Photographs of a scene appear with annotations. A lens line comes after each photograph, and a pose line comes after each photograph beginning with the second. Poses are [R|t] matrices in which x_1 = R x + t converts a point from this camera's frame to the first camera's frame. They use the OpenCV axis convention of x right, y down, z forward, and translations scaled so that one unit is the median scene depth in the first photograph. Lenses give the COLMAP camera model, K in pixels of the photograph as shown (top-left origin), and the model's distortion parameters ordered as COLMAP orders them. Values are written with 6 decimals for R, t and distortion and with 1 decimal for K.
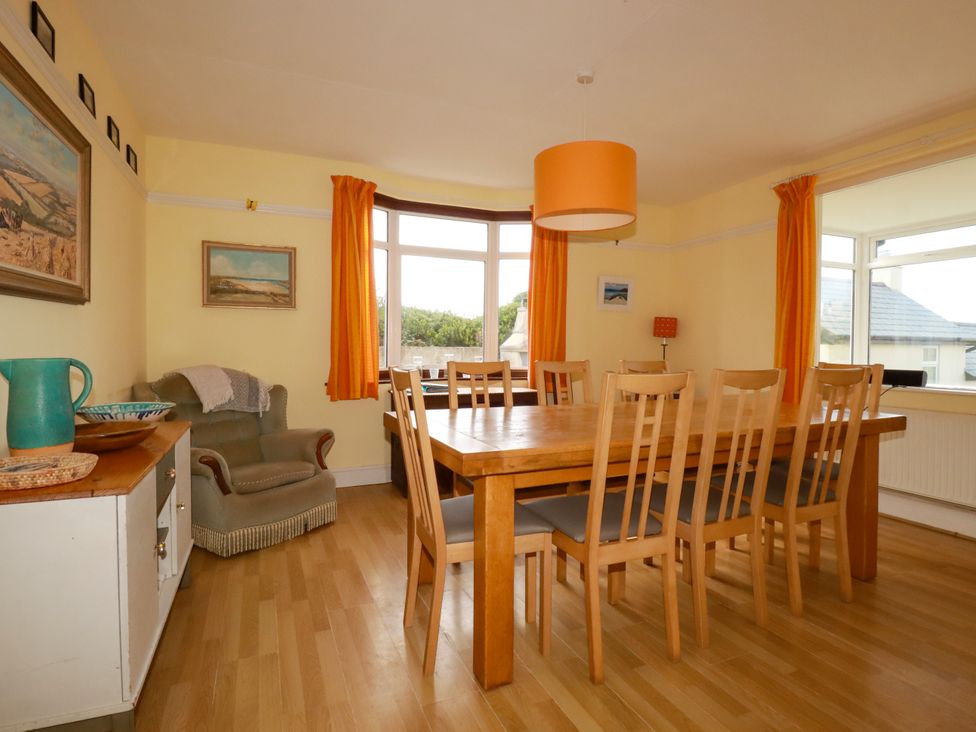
lens RADIAL K [[505.3, 0, 489.4], [0, 505.3, 359.2], [0, 0, 1]] dist [0.000077, -0.014589]
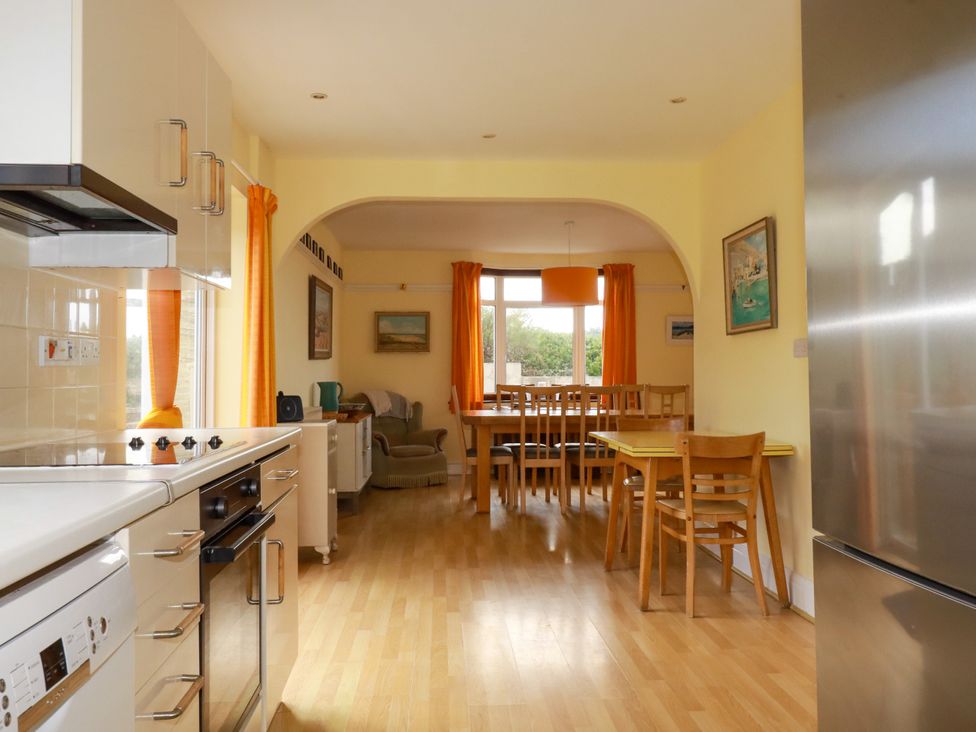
lens RADIAL K [[740.8, 0, 488.0], [0, 740.8, 366.0], [0, 0, 1]] dist [-0.002297, -0.002834]
pose [[0.939505, -0.015059, -0.342203, 0.547572], [0.001662, 0.999222, -0.039408, 0.028689], [0.342530, 0.036456, 0.938799, -1.034495]]
